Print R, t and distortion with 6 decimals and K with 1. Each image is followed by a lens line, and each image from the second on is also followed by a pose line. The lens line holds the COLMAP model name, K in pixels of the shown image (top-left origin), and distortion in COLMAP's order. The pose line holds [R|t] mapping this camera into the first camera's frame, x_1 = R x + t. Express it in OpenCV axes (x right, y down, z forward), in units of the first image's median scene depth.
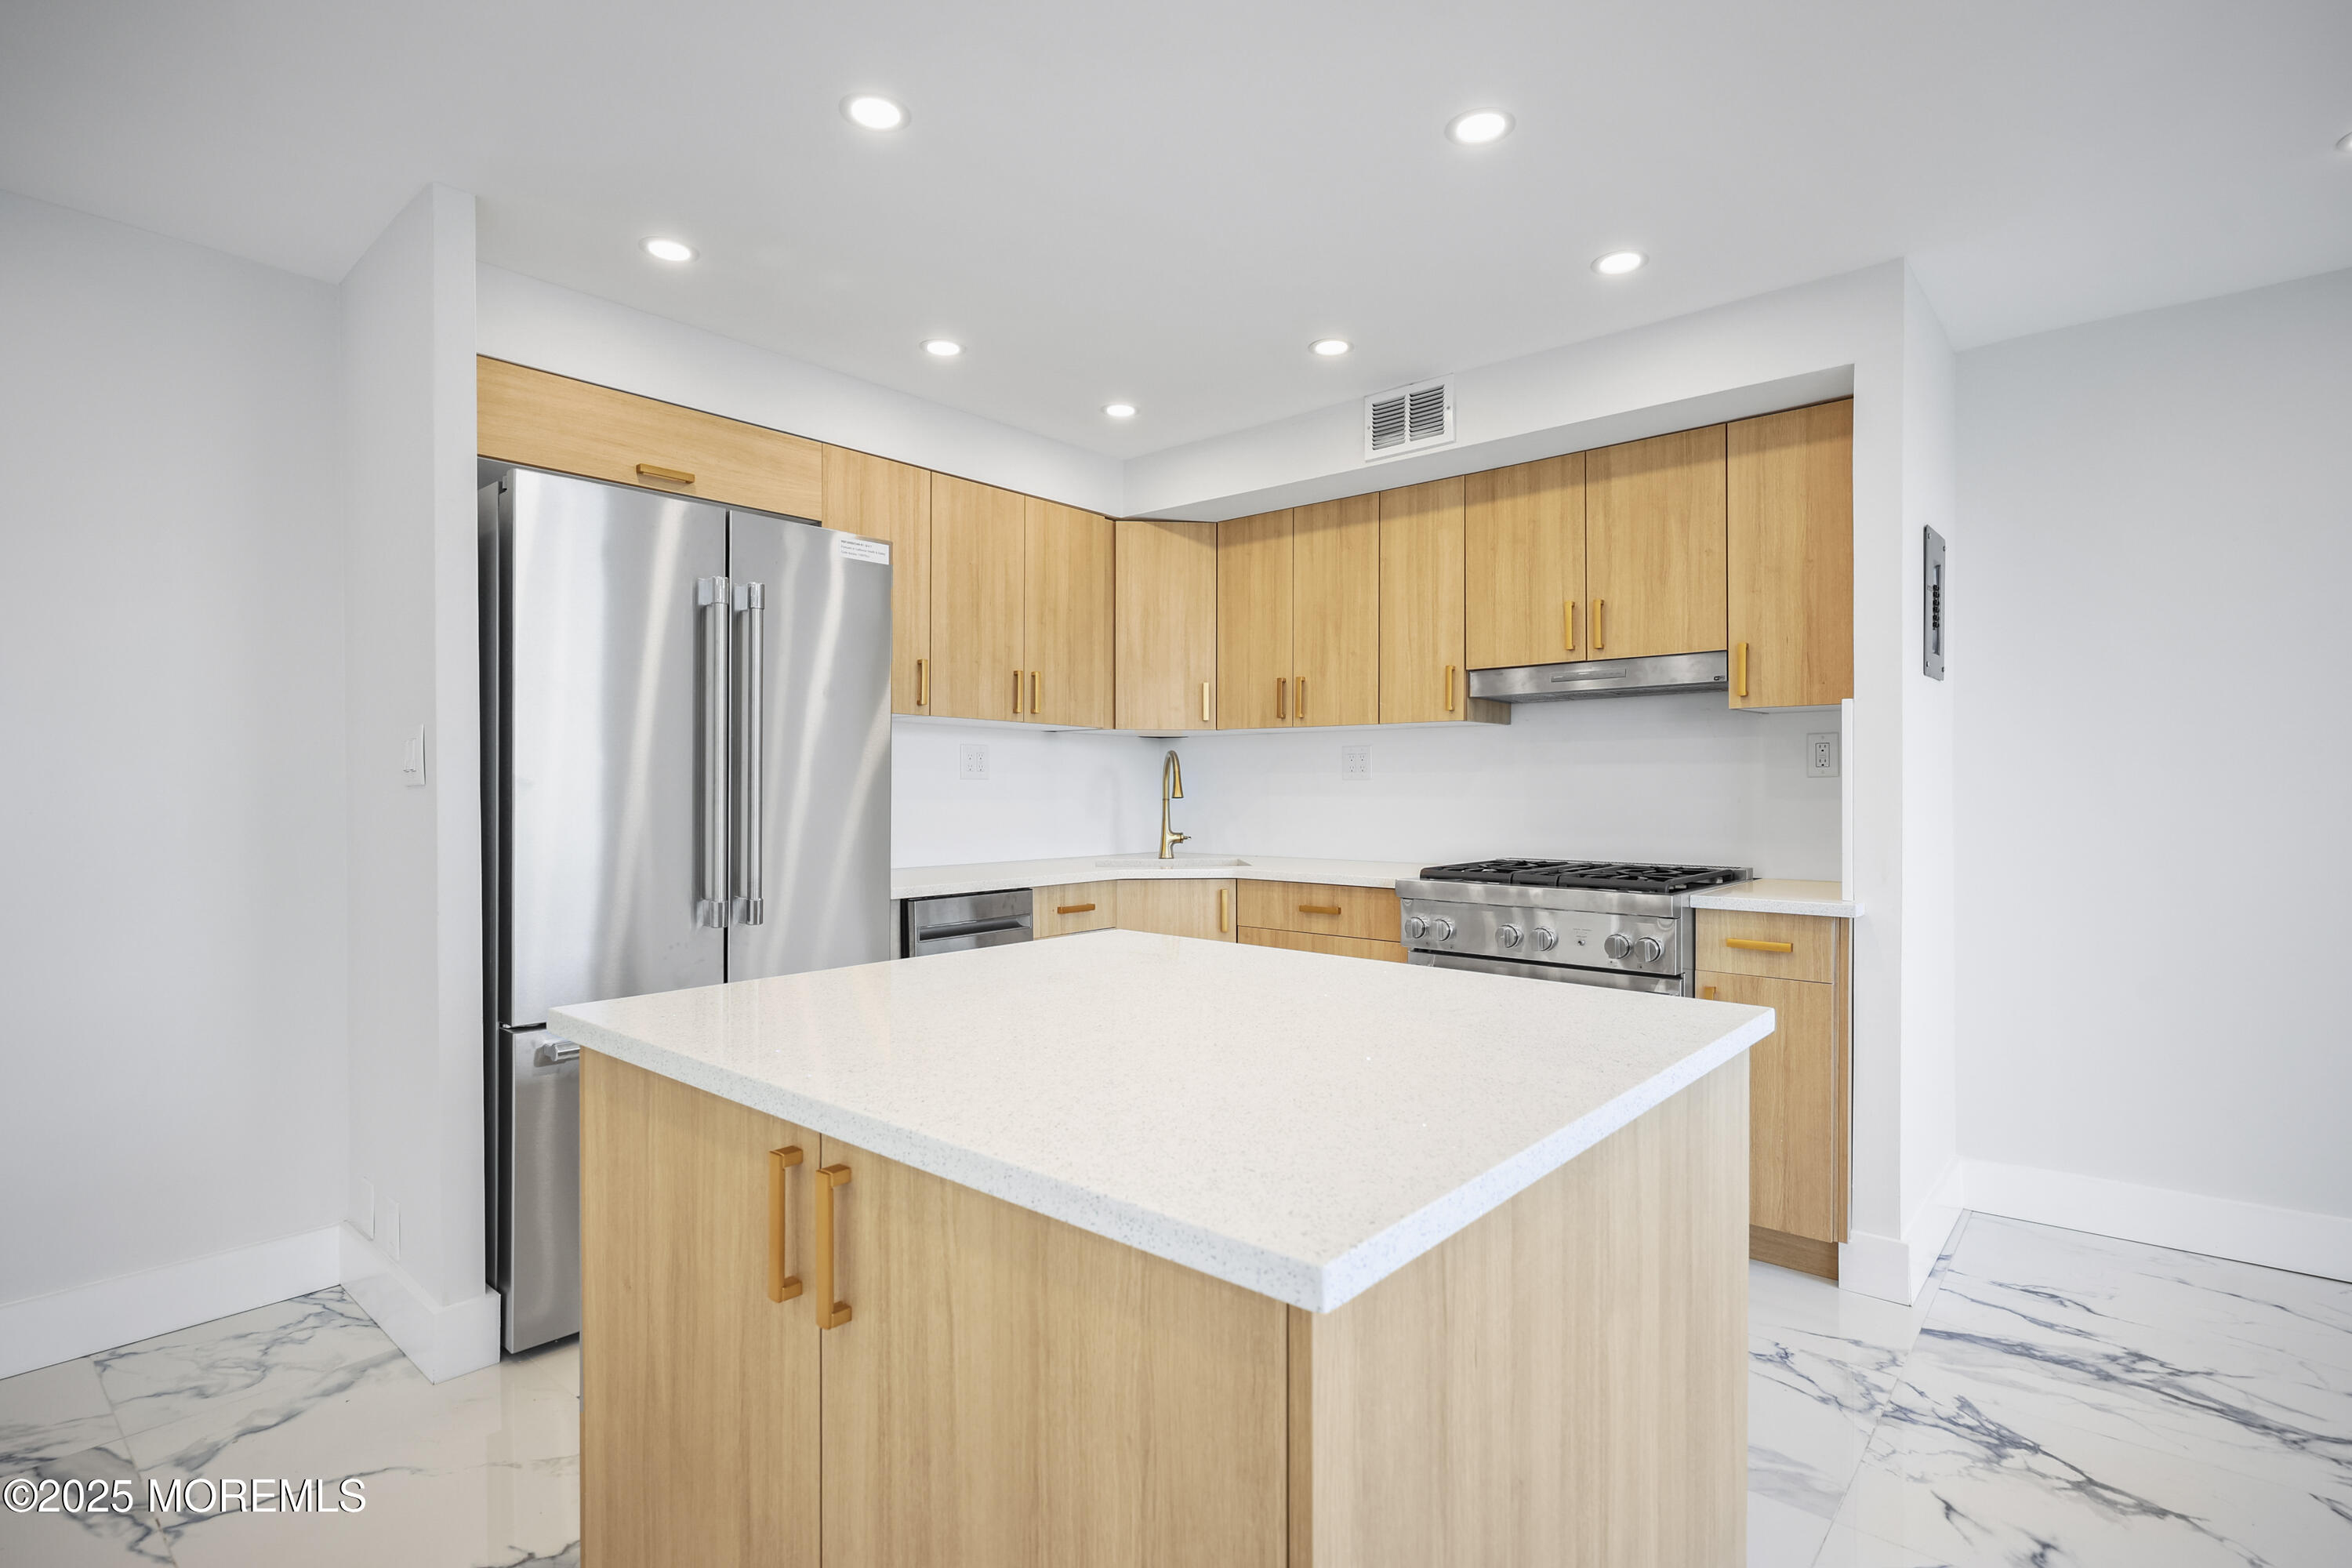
lens RADIAL K [[1141.4, 0, 1179.7], [0, 1141.4, 790.7], [0, 0, 1]] dist [0.007513, -0.002673]
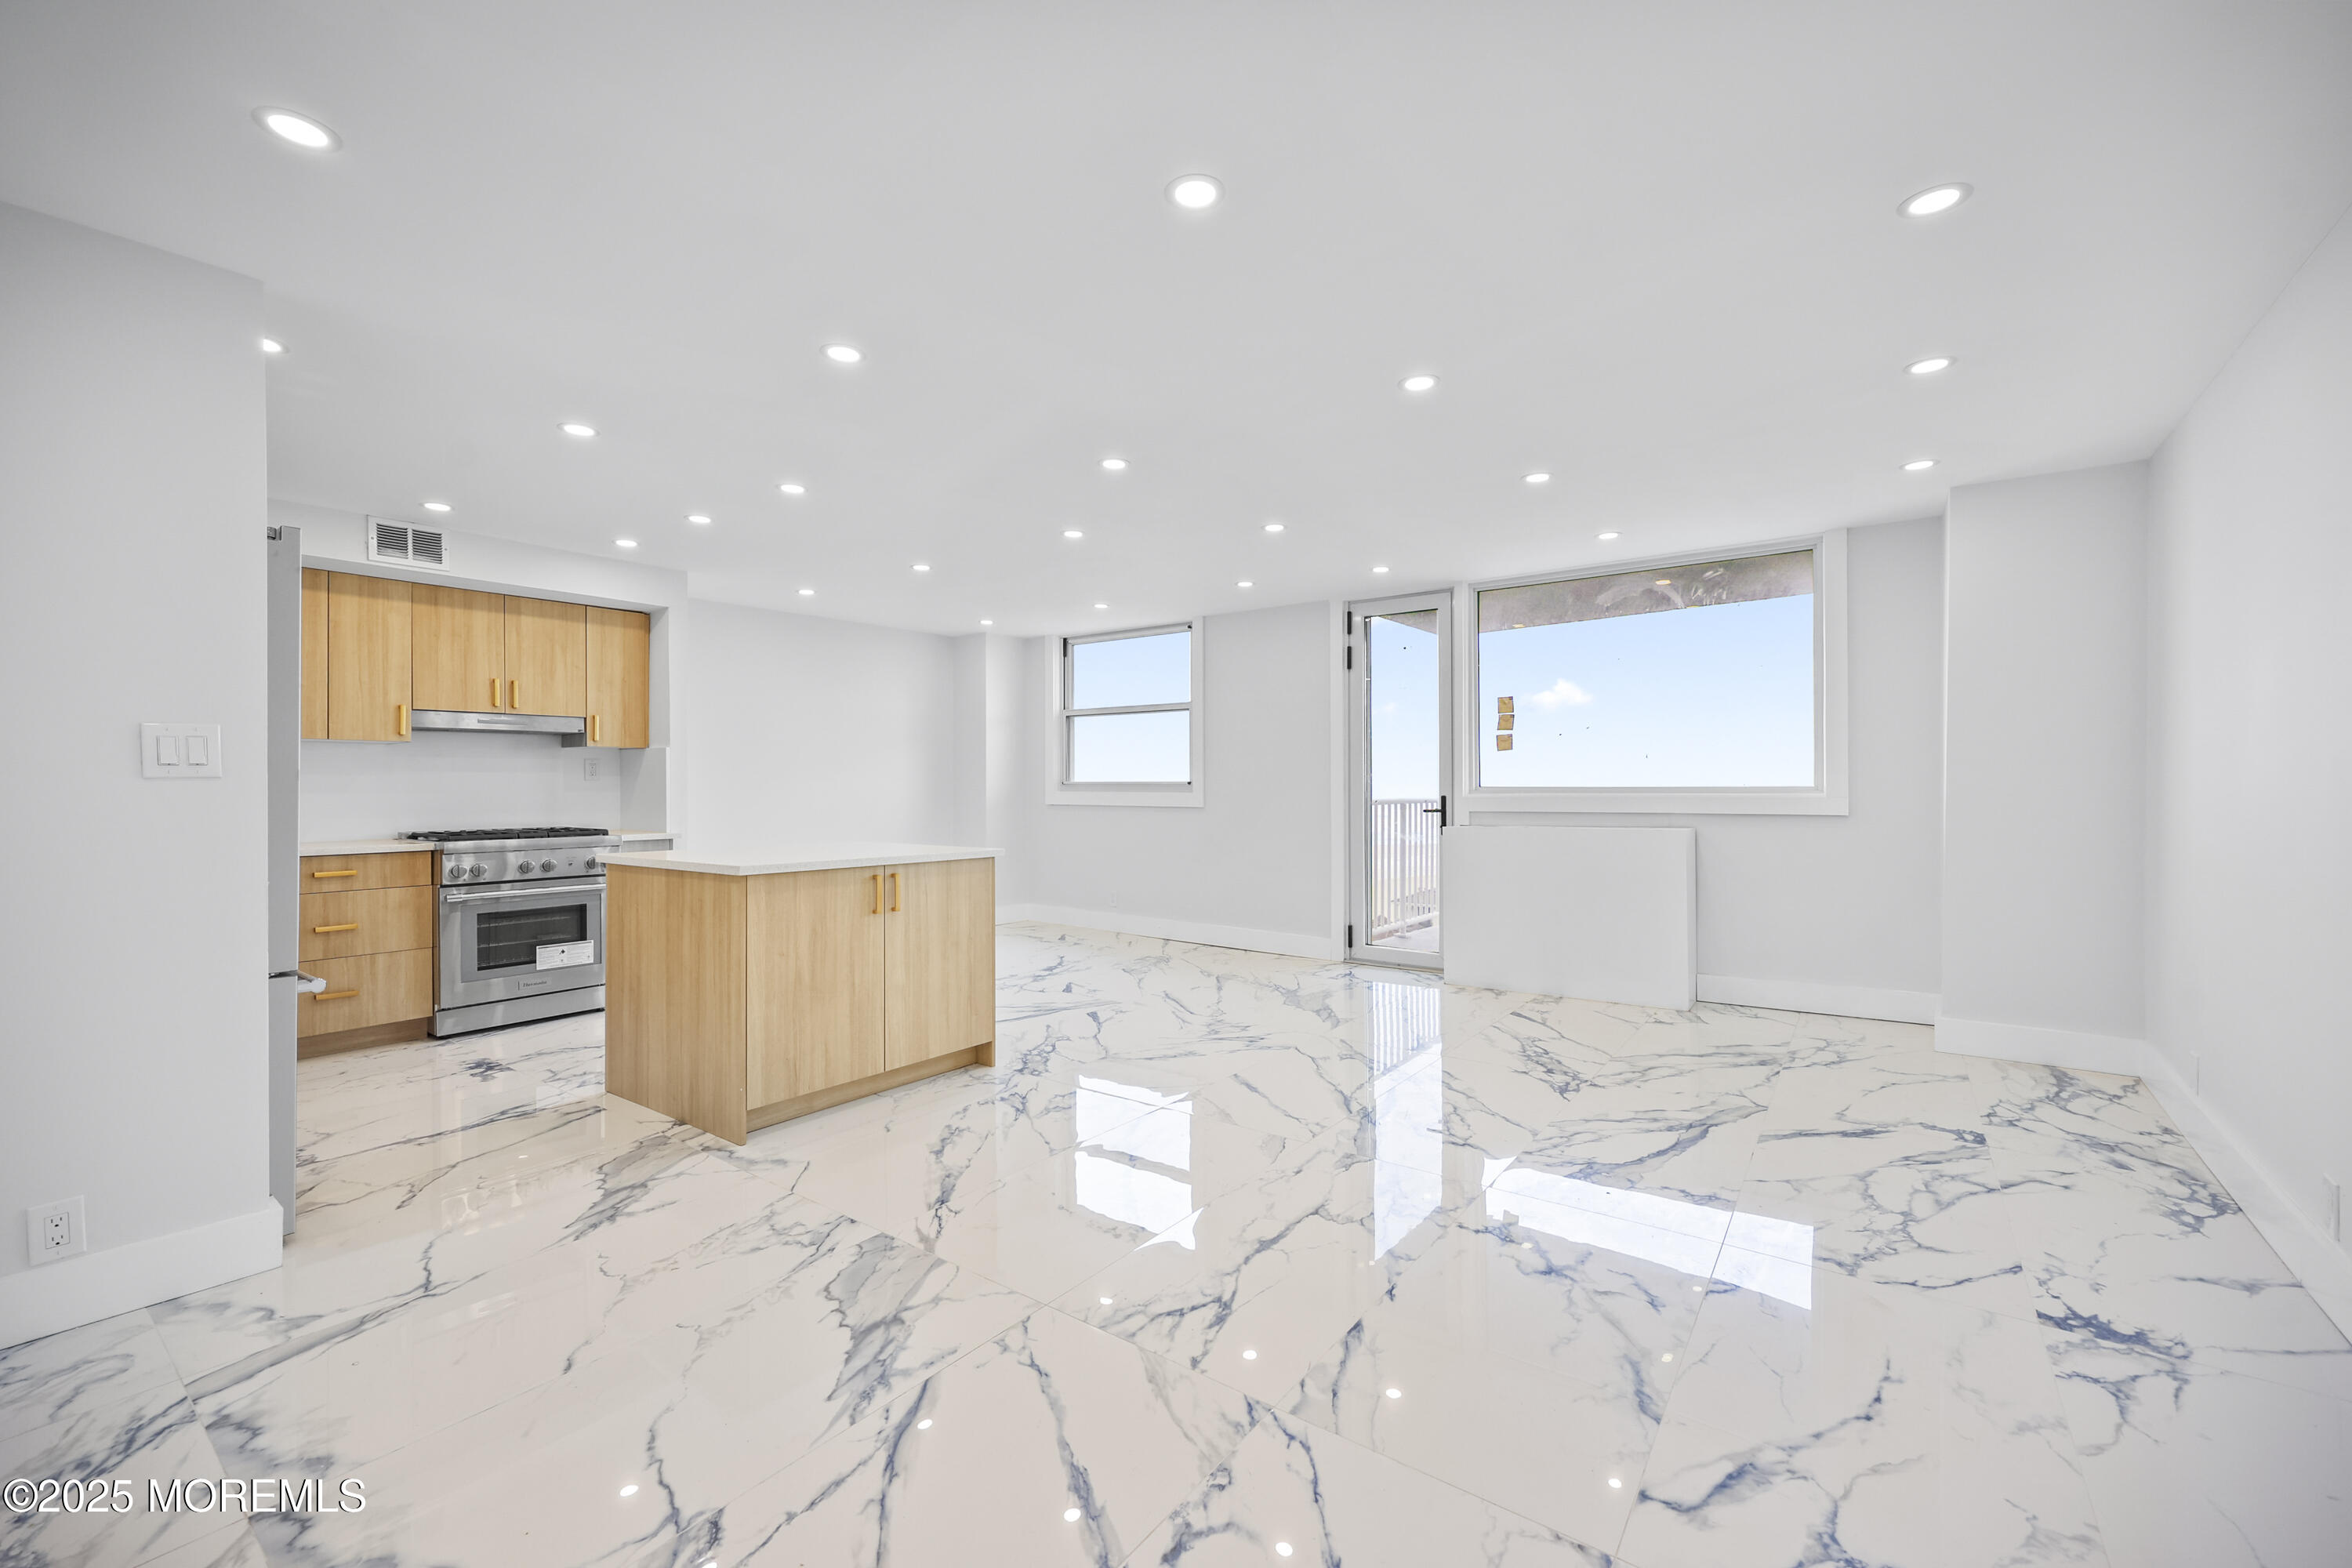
lens RADIAL K [[956.3, 0, 1183.1], [0, 956.3, 784.4], [0, 0, 1]] dist [-0.001350, 0.001151]
pose [[-0.083517, 0.003014, 0.996502, -1.167643], [0.009321, 0.999954, -0.002243, 0.008600], [-0.996463, 0.009101, -0.083541, 0.078205]]
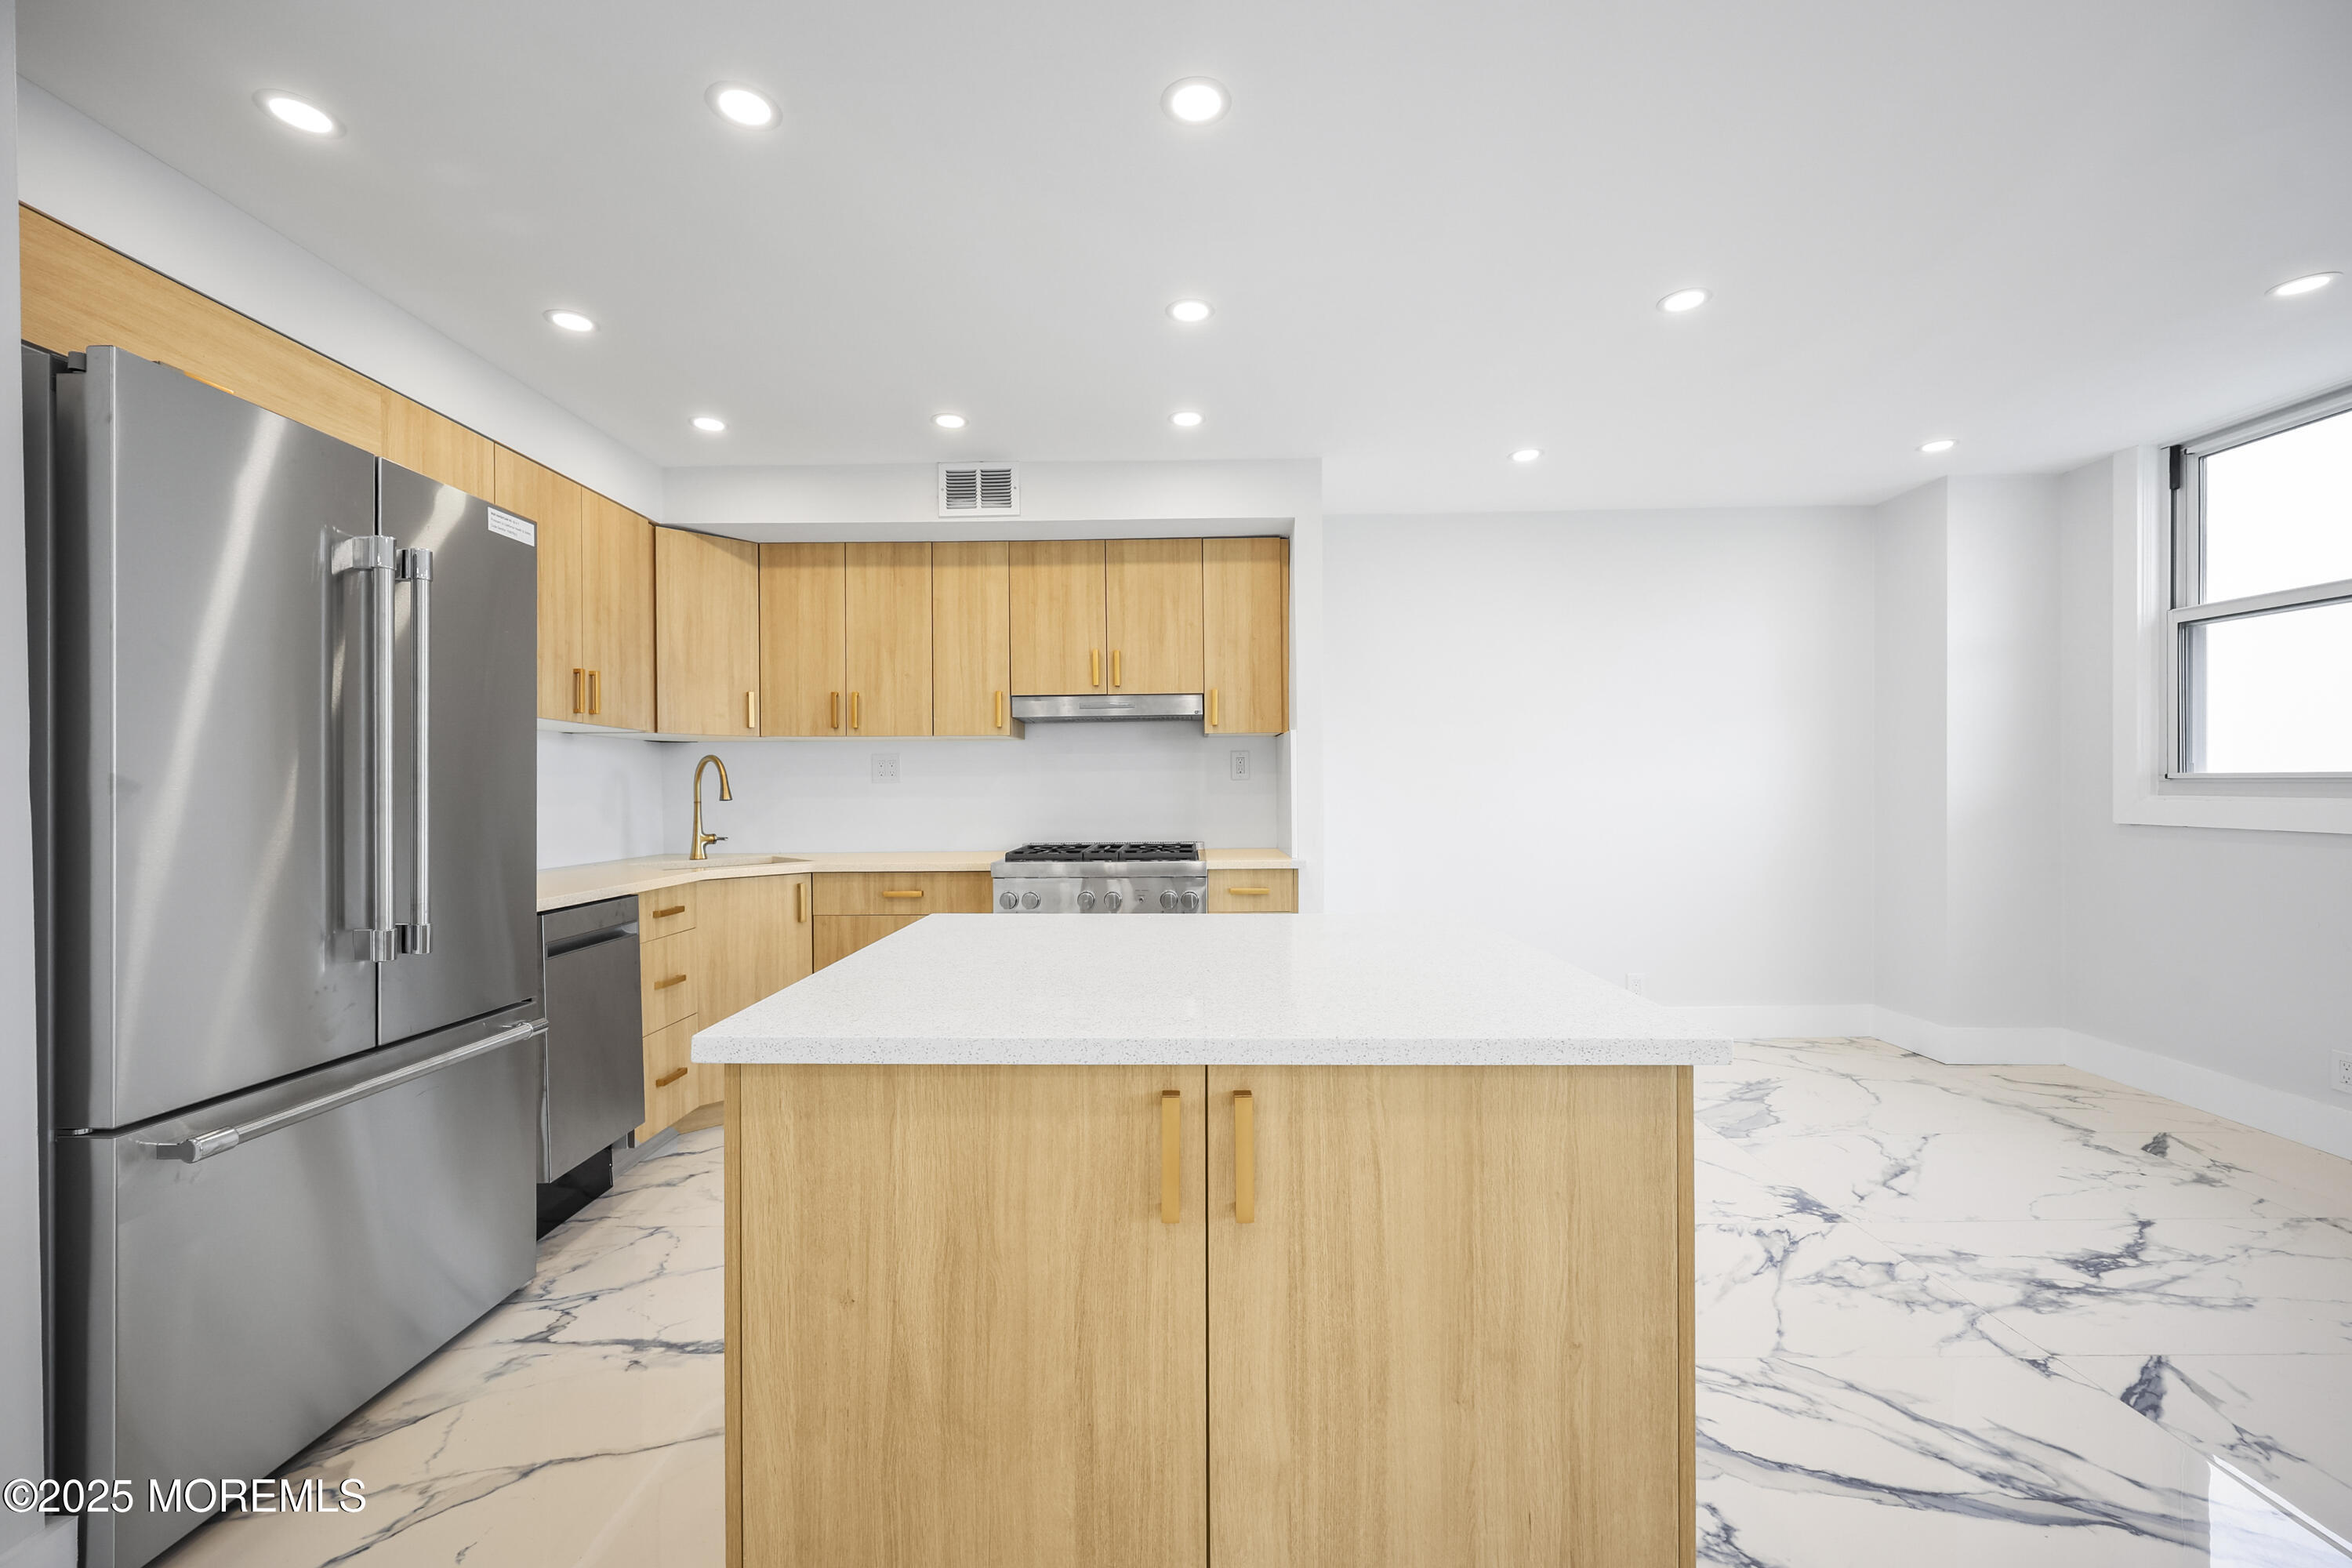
lens RADIAL K [[956.3, 0, 1168.1], [0, 956.3, 793.8], [0, 0, 1]] dist [-0.001350, 0.001151]
pose [[0.764812, -0.010185, 0.644173, -0.313505], [0.010316, 0.999940, 0.003561, 0.001357], [-0.644171, 0.003922, 0.764872, 0.081199]]
